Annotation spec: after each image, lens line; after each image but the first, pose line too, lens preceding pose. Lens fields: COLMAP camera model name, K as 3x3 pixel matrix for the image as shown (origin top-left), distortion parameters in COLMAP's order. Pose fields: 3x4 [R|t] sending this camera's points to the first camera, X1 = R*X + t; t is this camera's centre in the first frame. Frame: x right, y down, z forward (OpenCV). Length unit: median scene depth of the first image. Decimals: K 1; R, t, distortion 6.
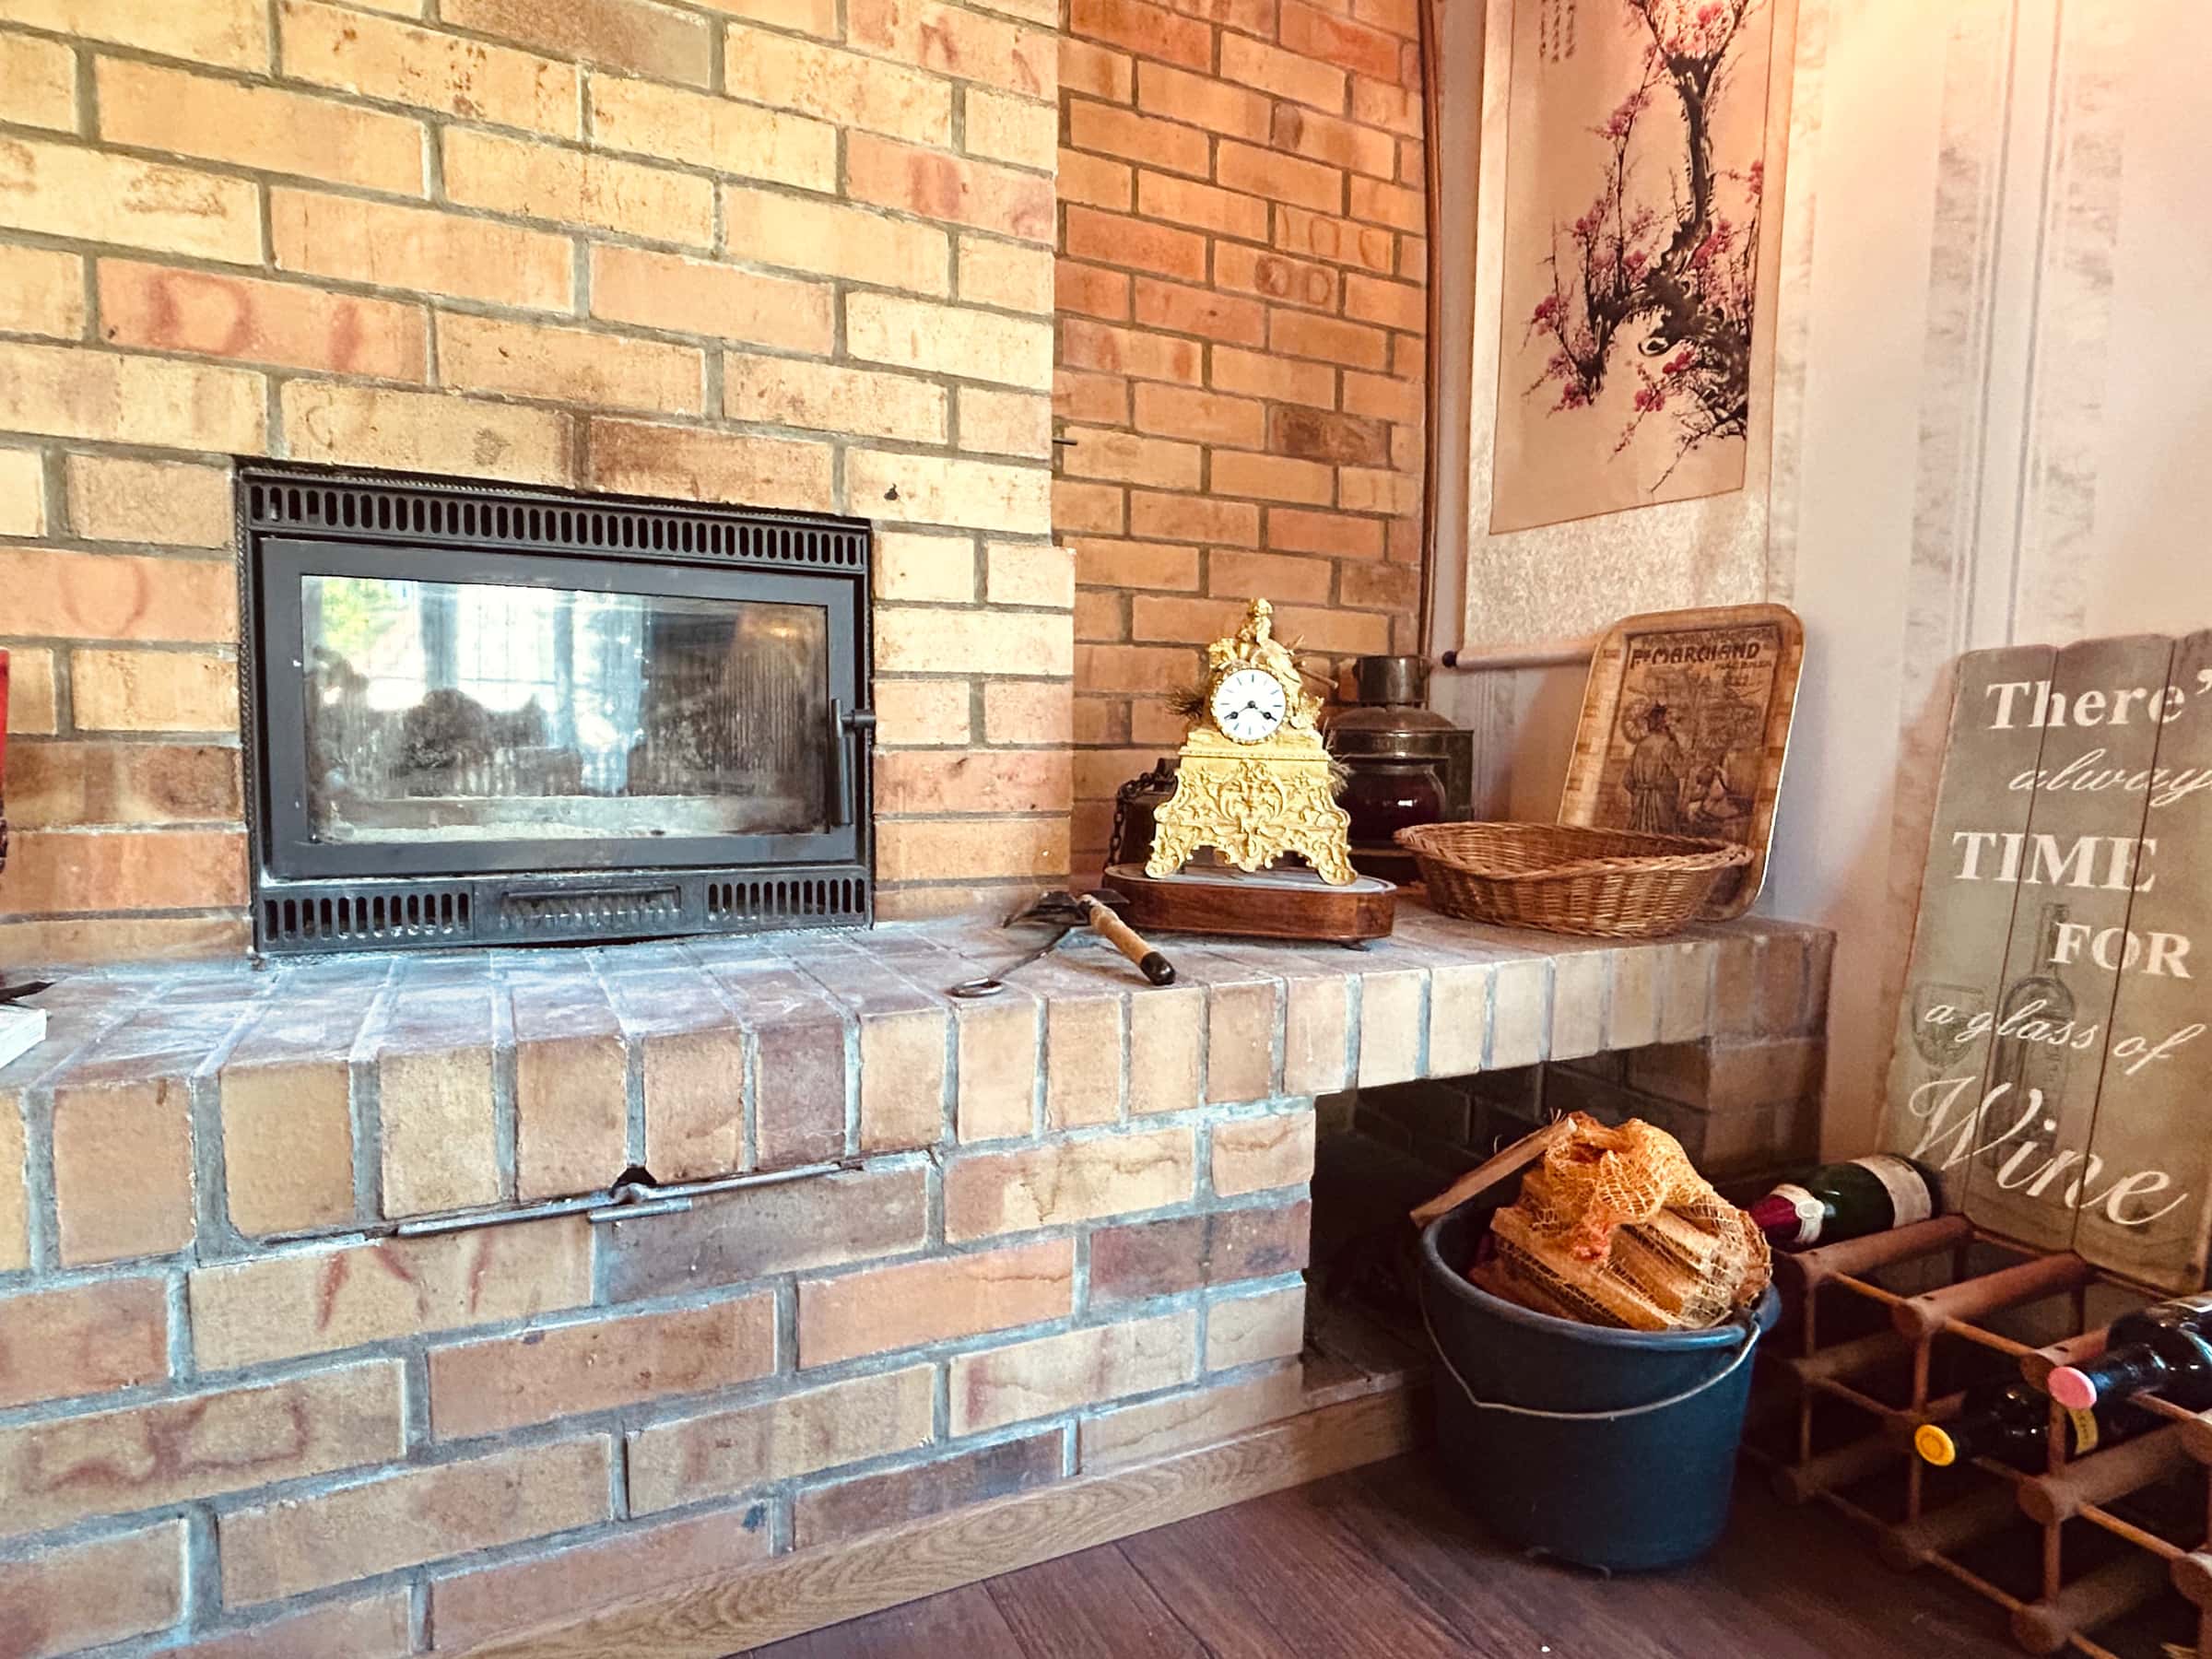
lens RADIAL K [[1240.6, 0, 1089.6], [0, 1240.6, 820.4], [0, 0, 1]] dist [0.015682, -0.006035]
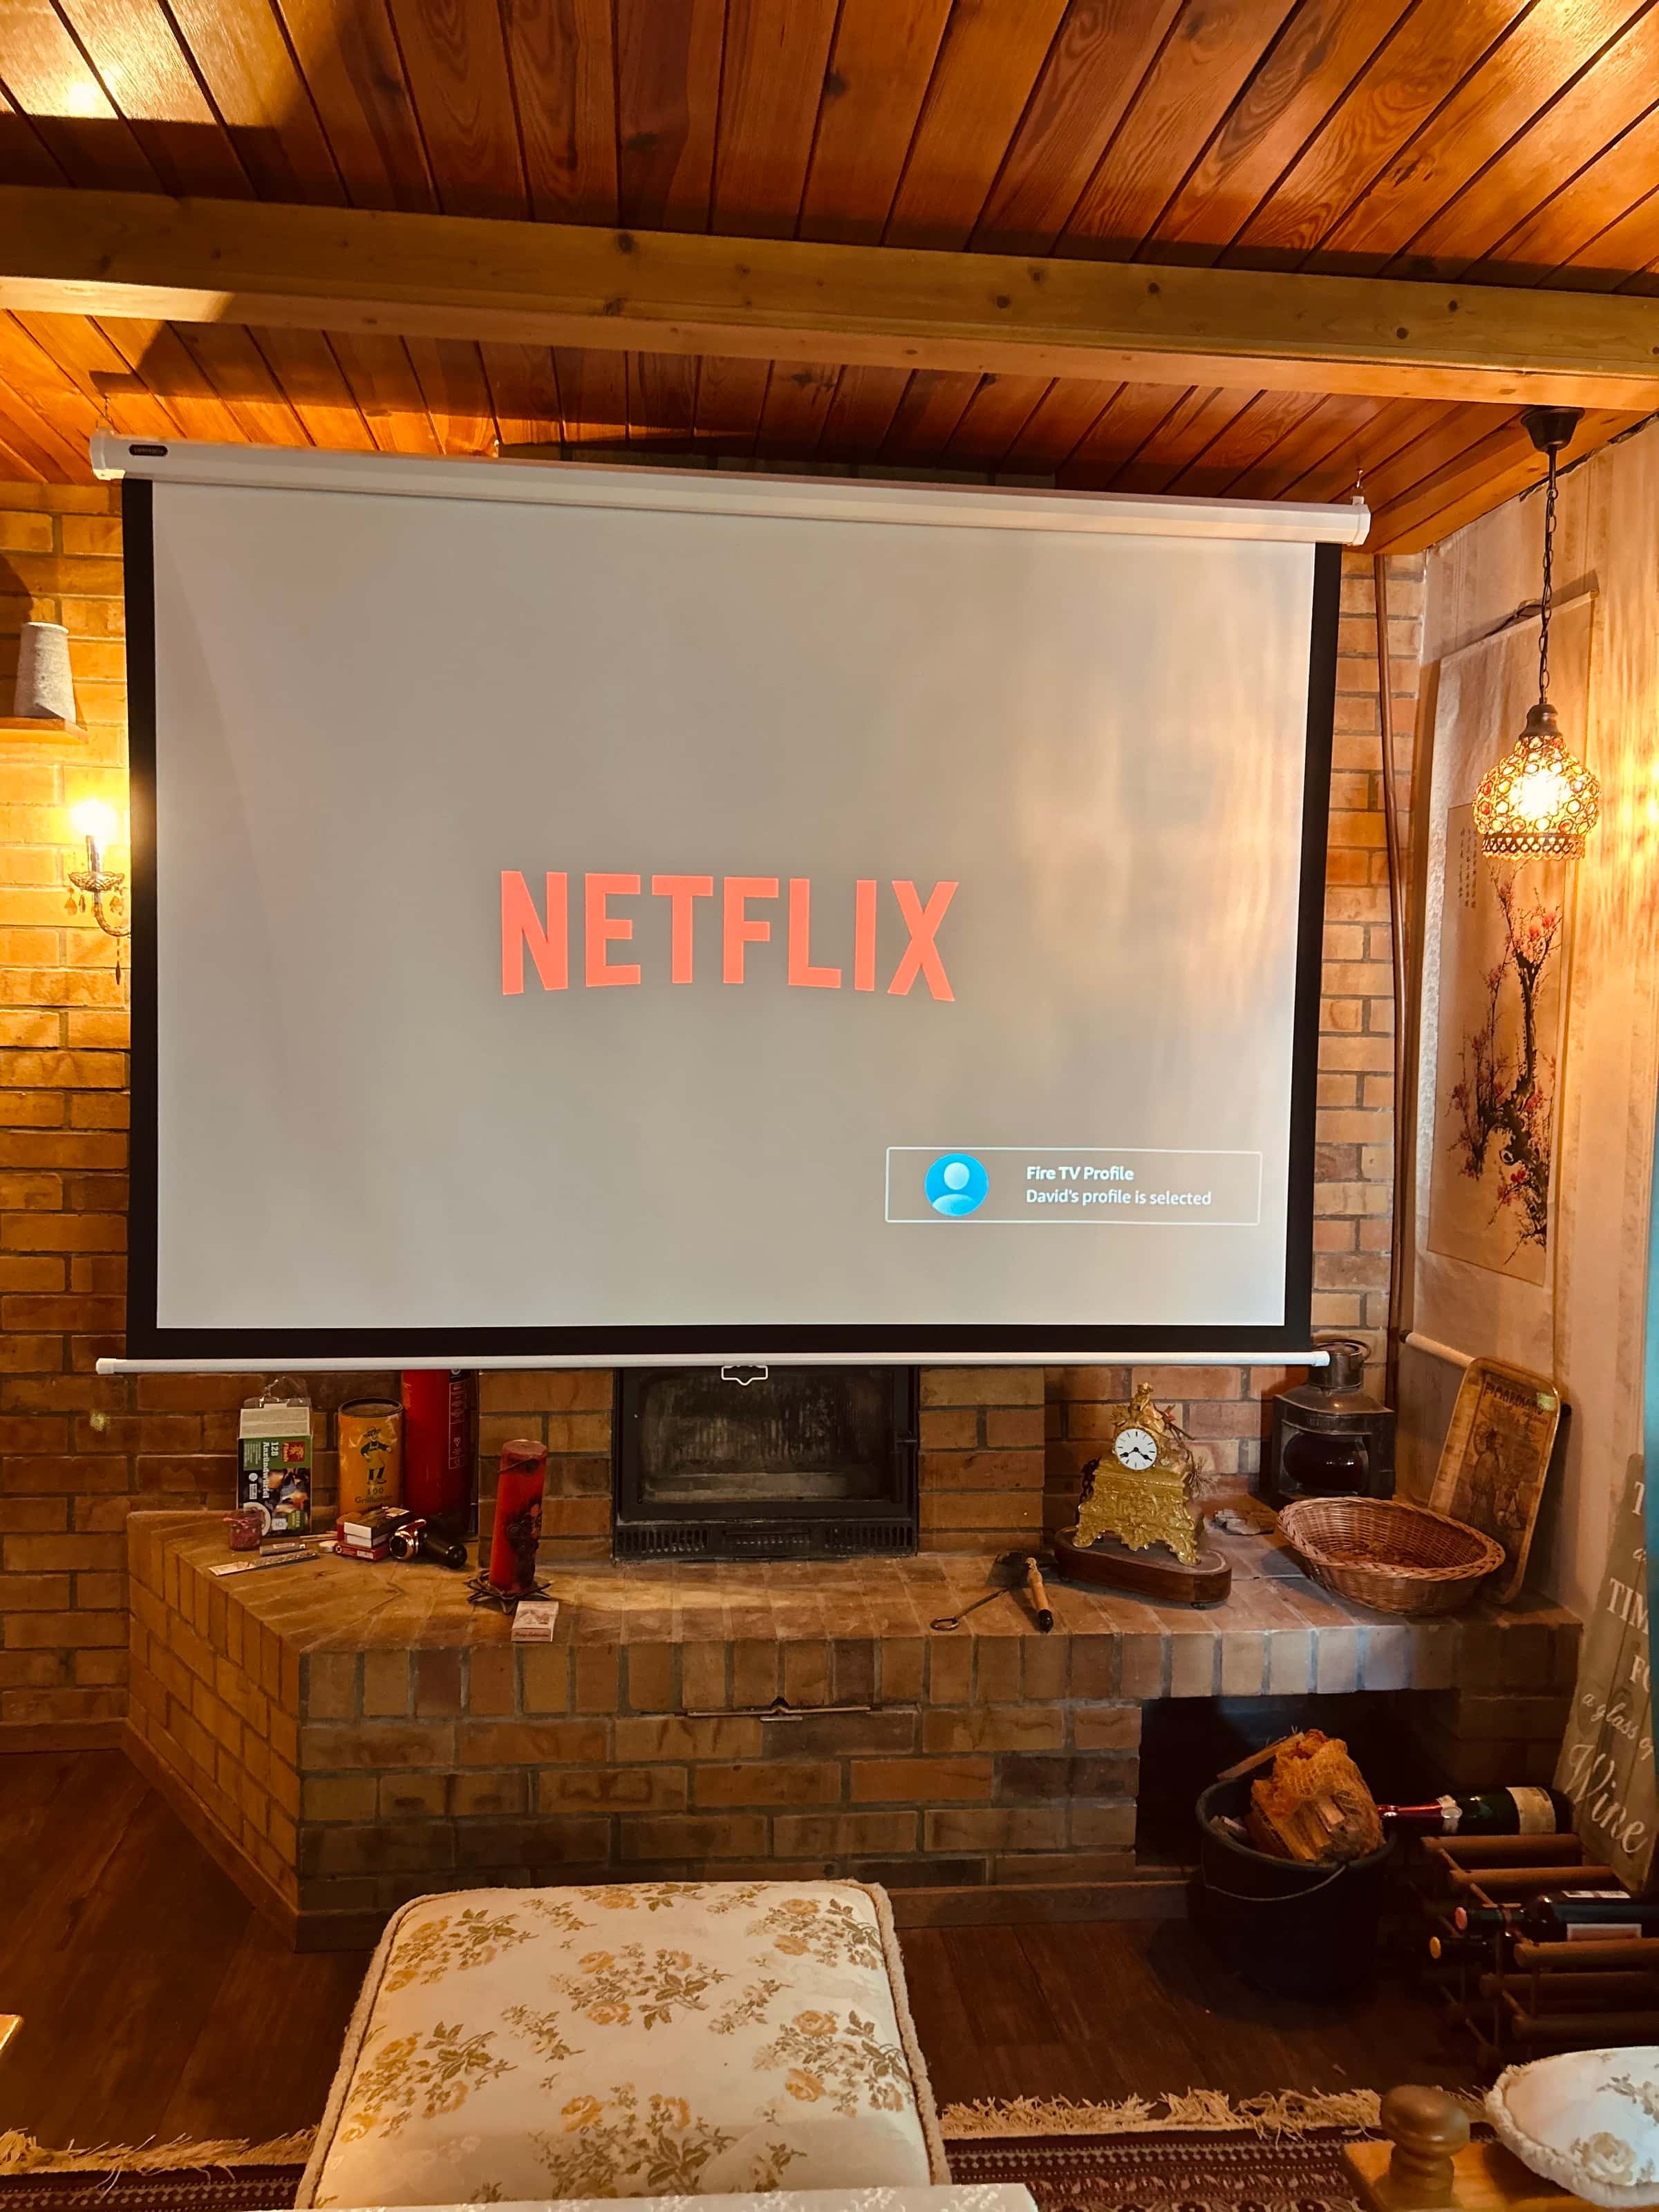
lens RADIAL K [[1659.2, 0, 823.9], [0, 1659.2, 1117.7], [0, 0, 1]] dist [0.050606, -0.017544]
pose [[0.938781, 0.019677, -0.343953, 0.566917], [-0.023347, 0.999706, -0.006532, -0.586026], [0.343724, 0.014162, 0.938964, -1.418155]]
